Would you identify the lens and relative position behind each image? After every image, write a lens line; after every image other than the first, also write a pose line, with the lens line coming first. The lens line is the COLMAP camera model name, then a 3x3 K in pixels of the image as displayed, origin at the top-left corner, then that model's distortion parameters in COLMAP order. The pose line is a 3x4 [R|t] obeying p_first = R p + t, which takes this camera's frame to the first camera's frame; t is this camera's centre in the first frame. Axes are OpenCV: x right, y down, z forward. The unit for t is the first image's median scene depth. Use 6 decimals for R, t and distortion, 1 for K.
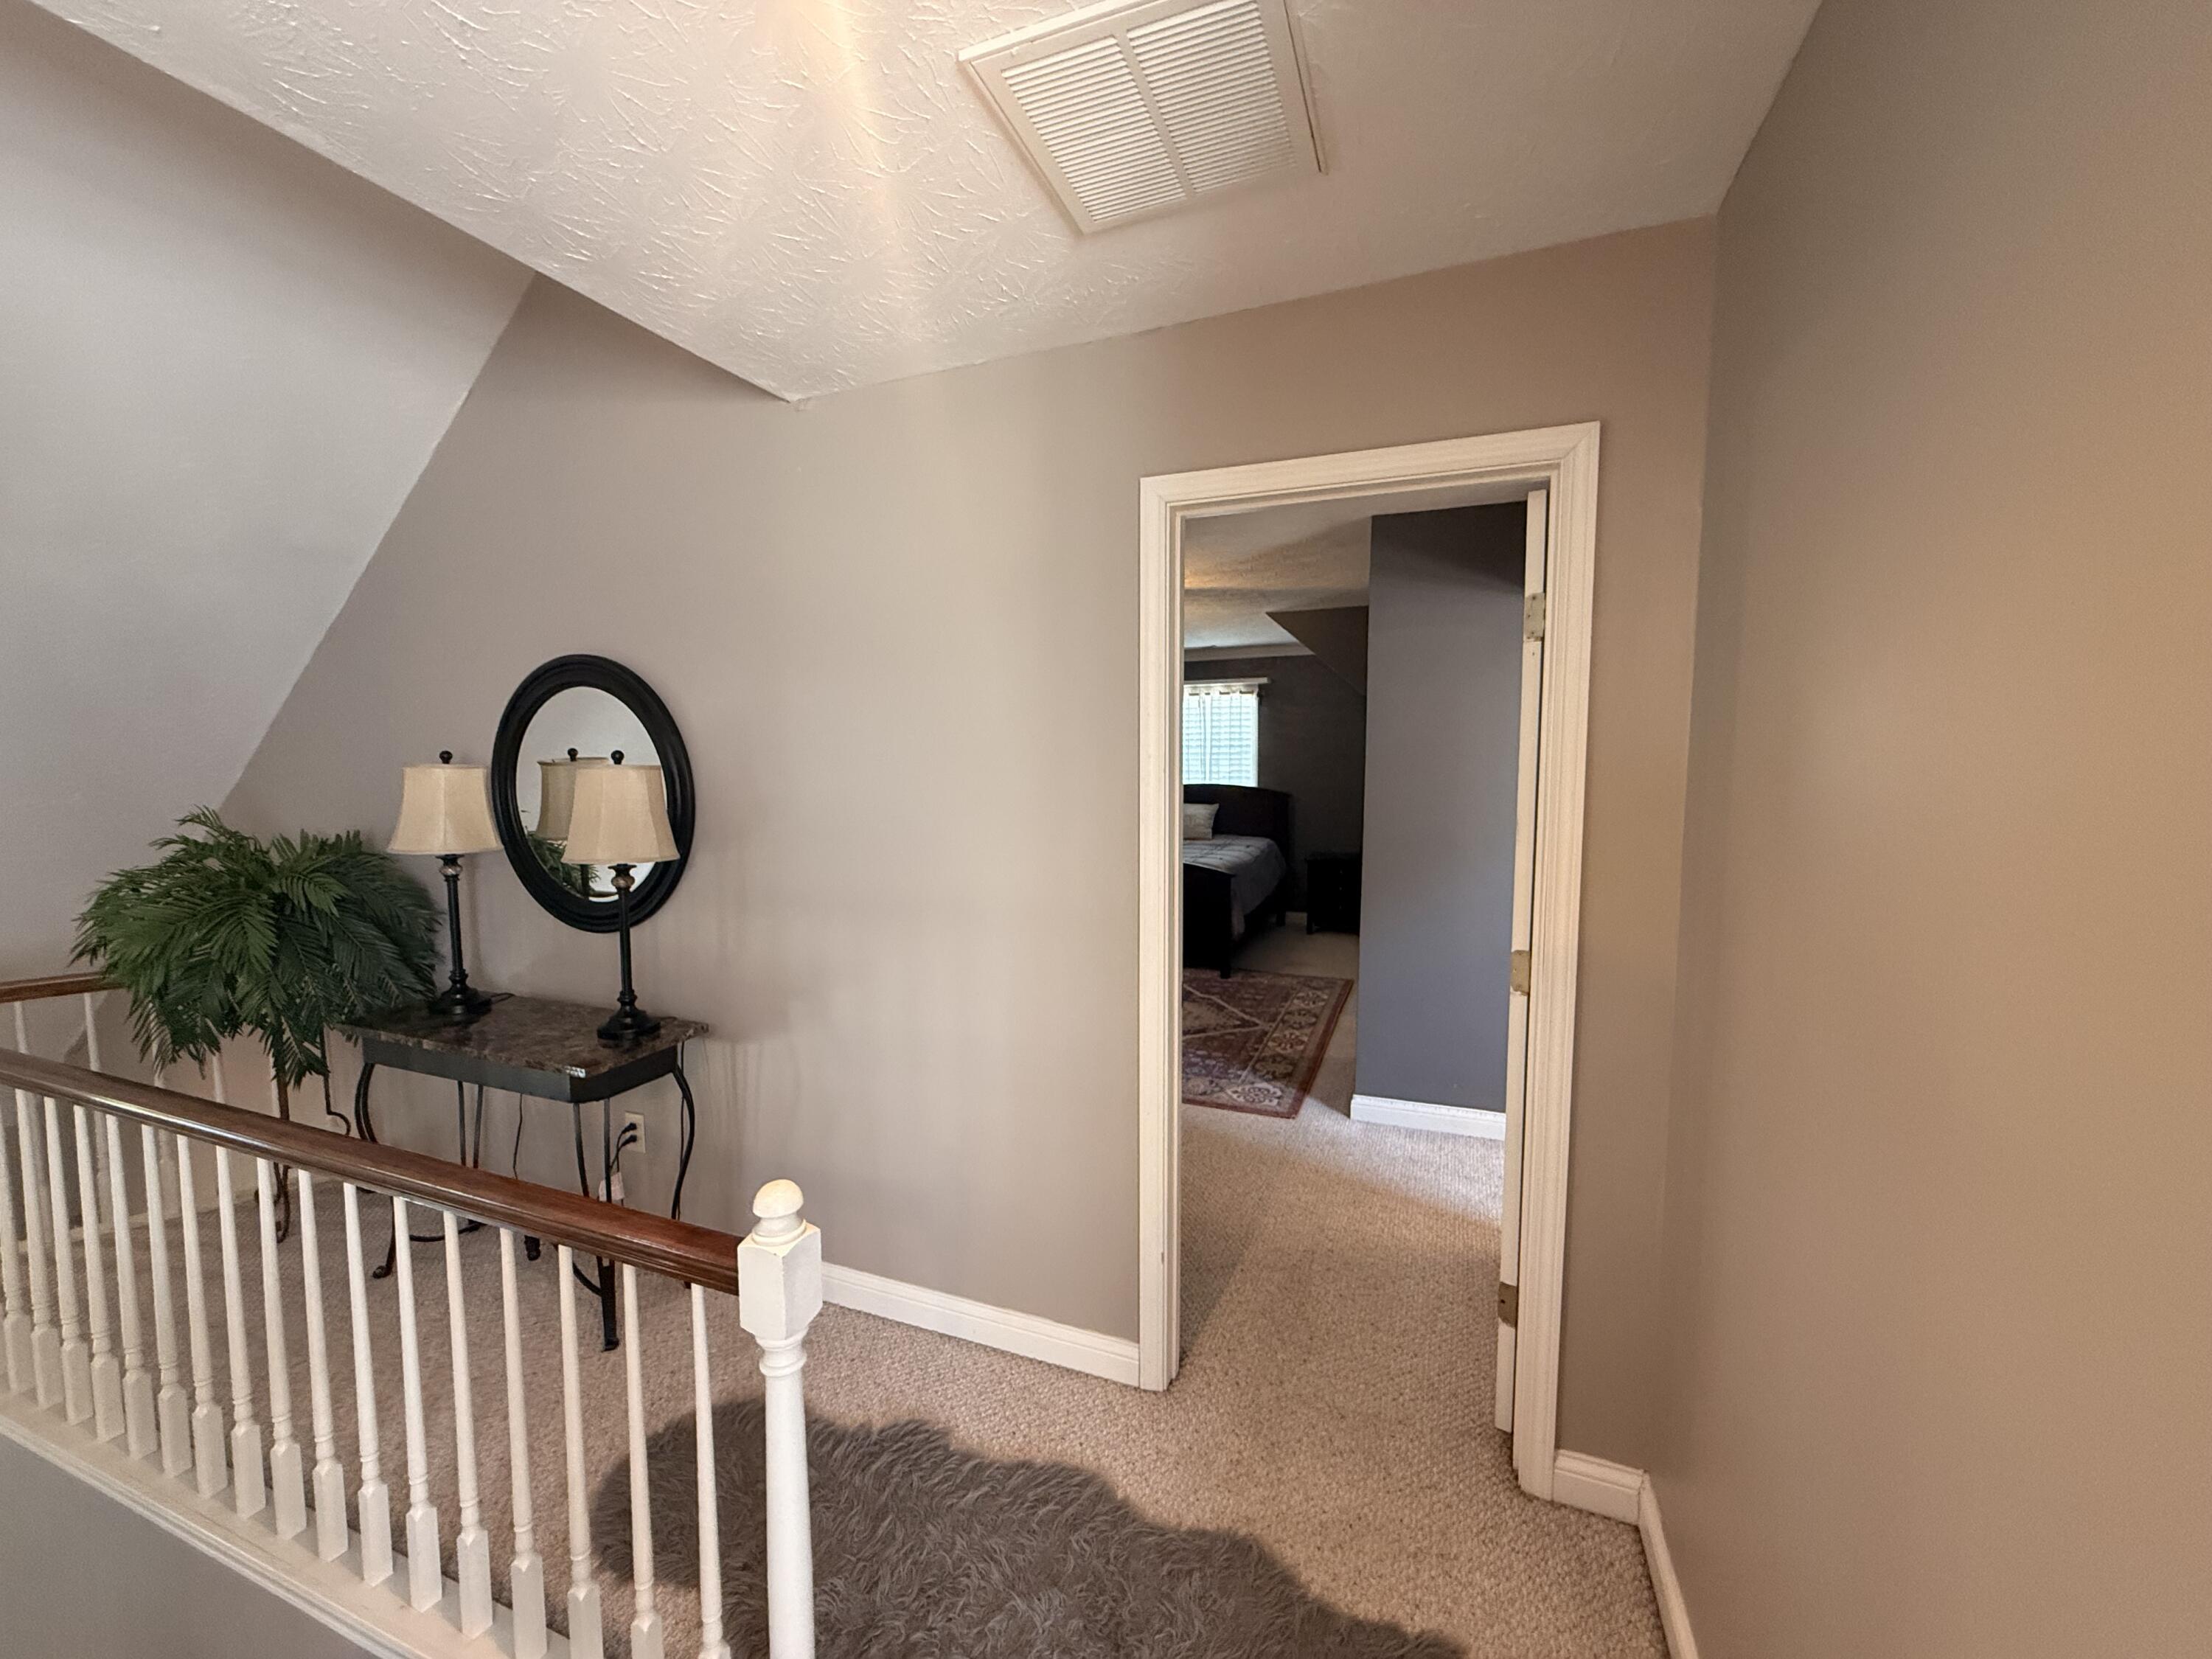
lens RADIAL K [[885.0, 0, 1103.9], [0, 885.0, 833.3], [0, 0, 1]] dist [0.001530, 0.000233]
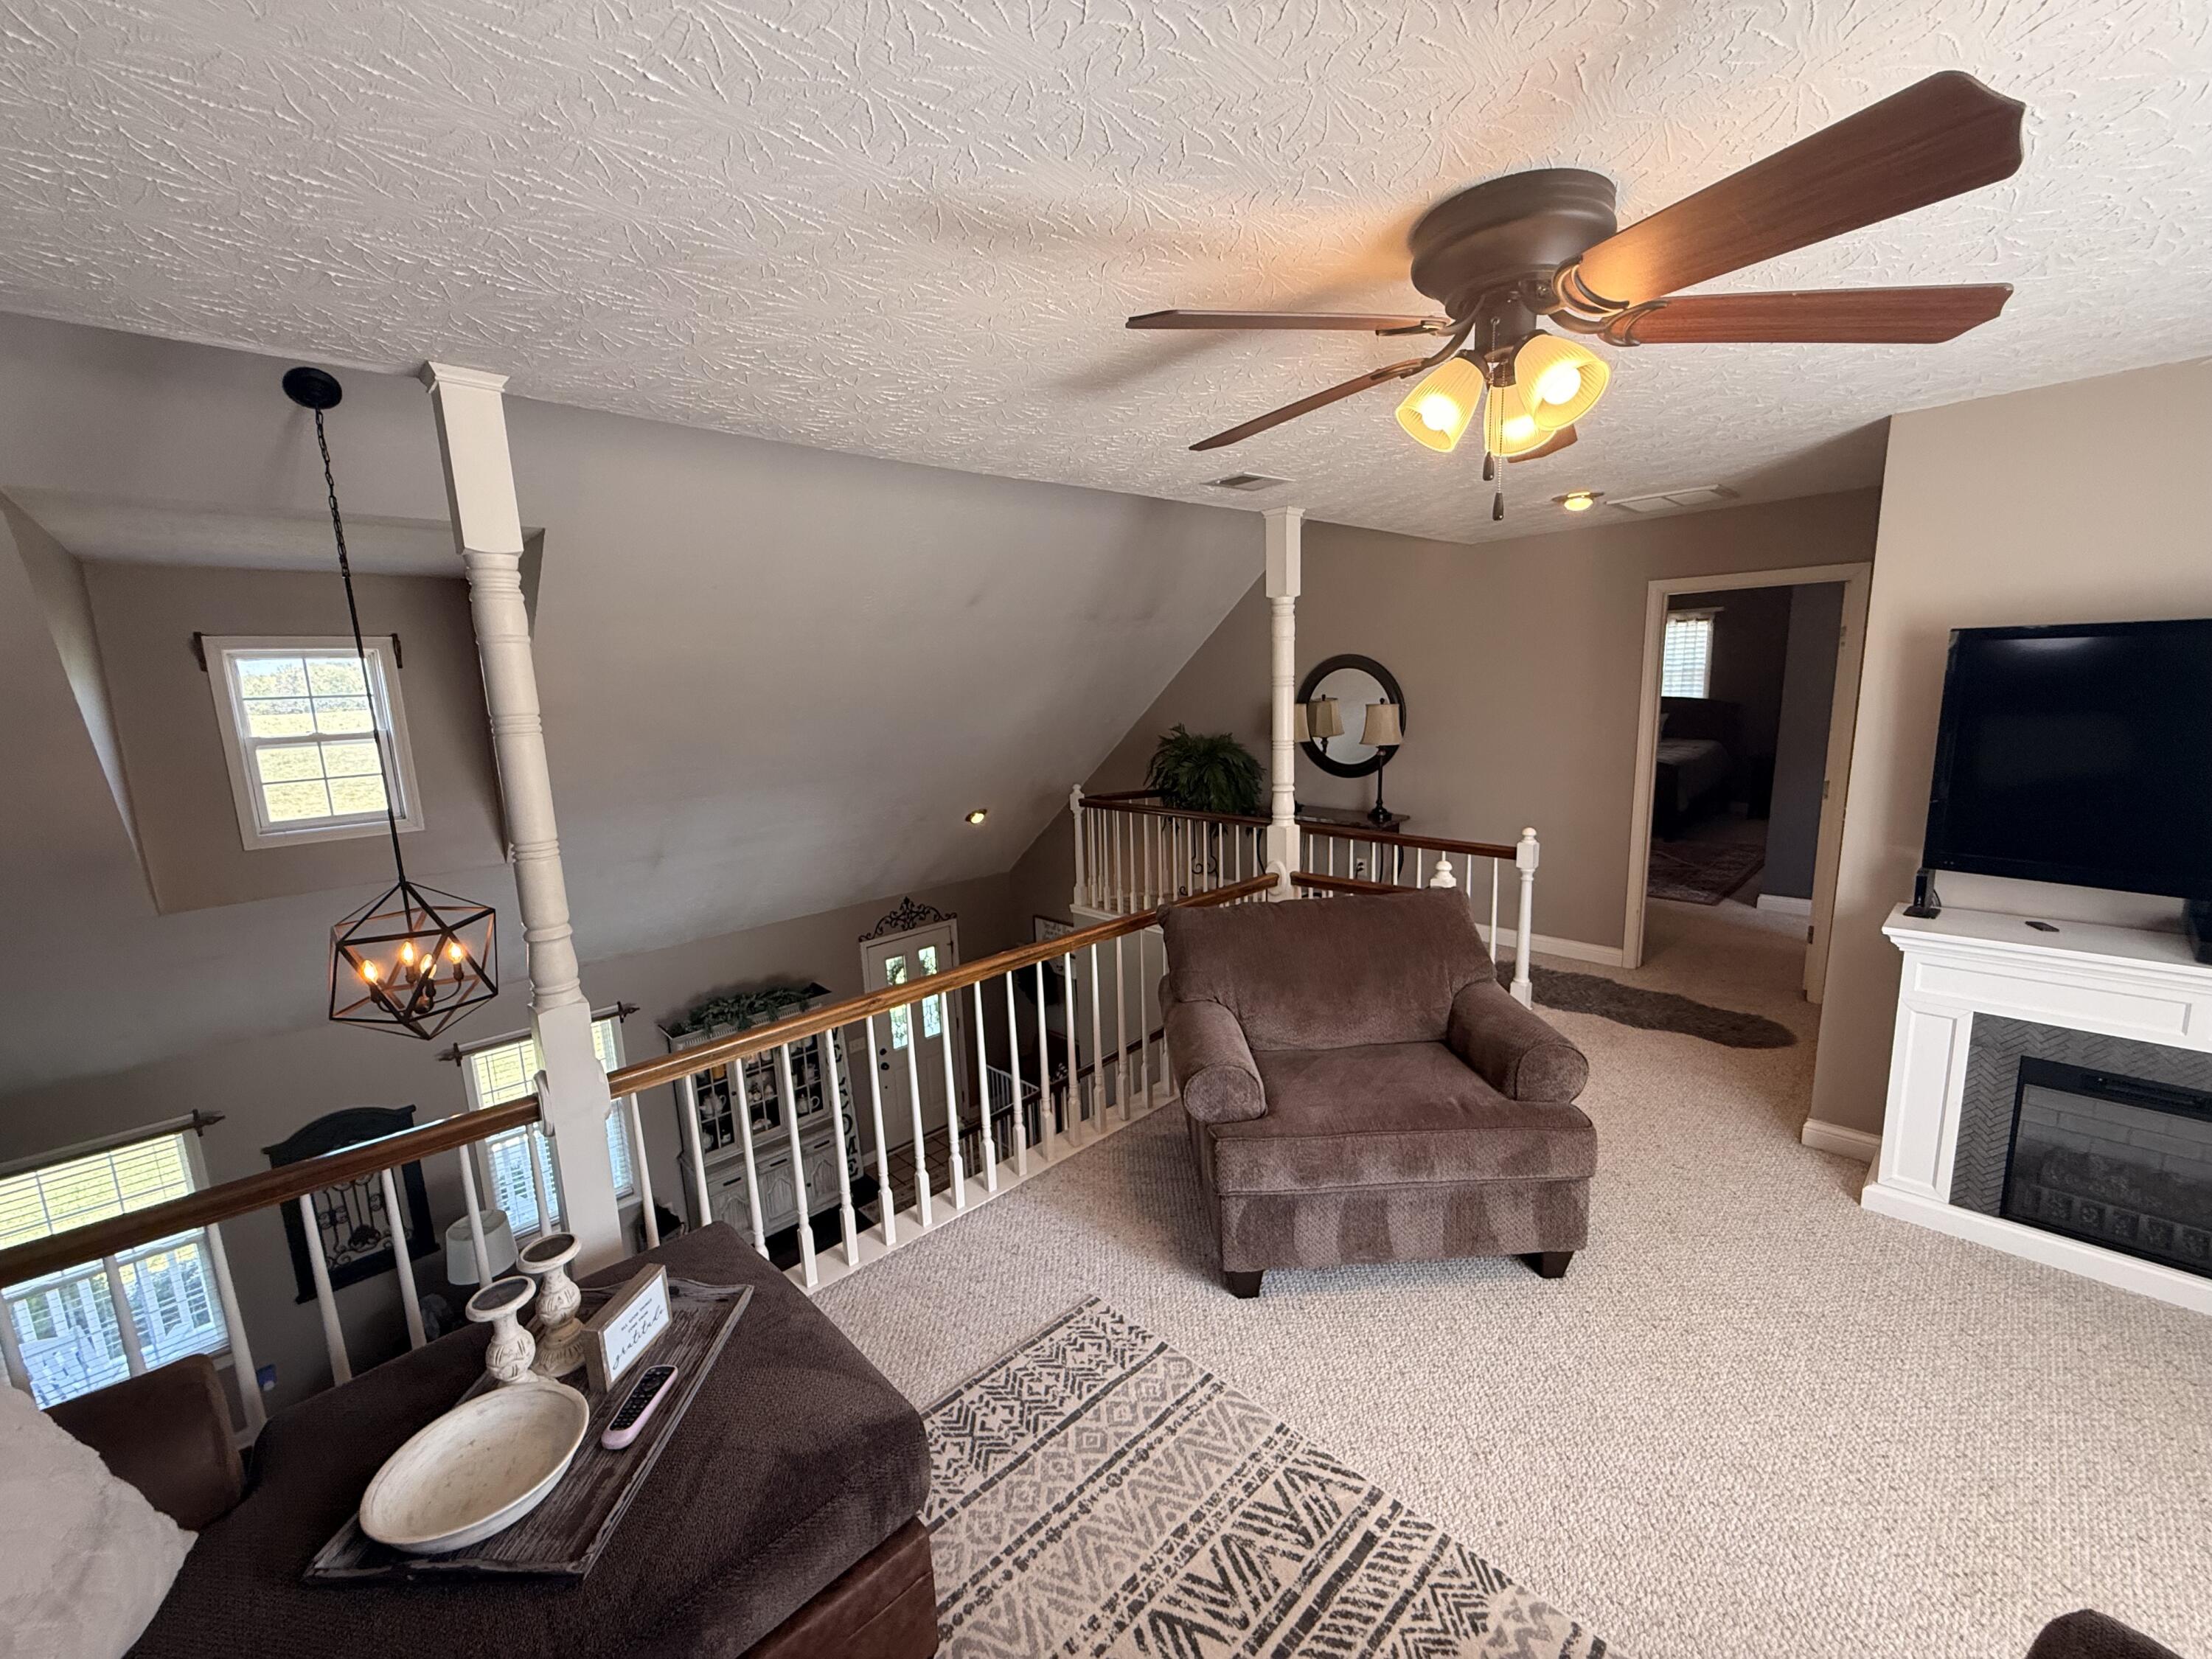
lens RADIAL K [[885.0, 0, 1094.5], [0, 885.0, 829.5], [0, 0, 1]] dist [0.001530, 0.000233]
pose [[0.906733, 0.042980, -0.419510, -0.263173], [-0.000731, 0.994951, 0.100355, 0.020040], [0.421705, -0.090688, 0.902186, -1.702872]]
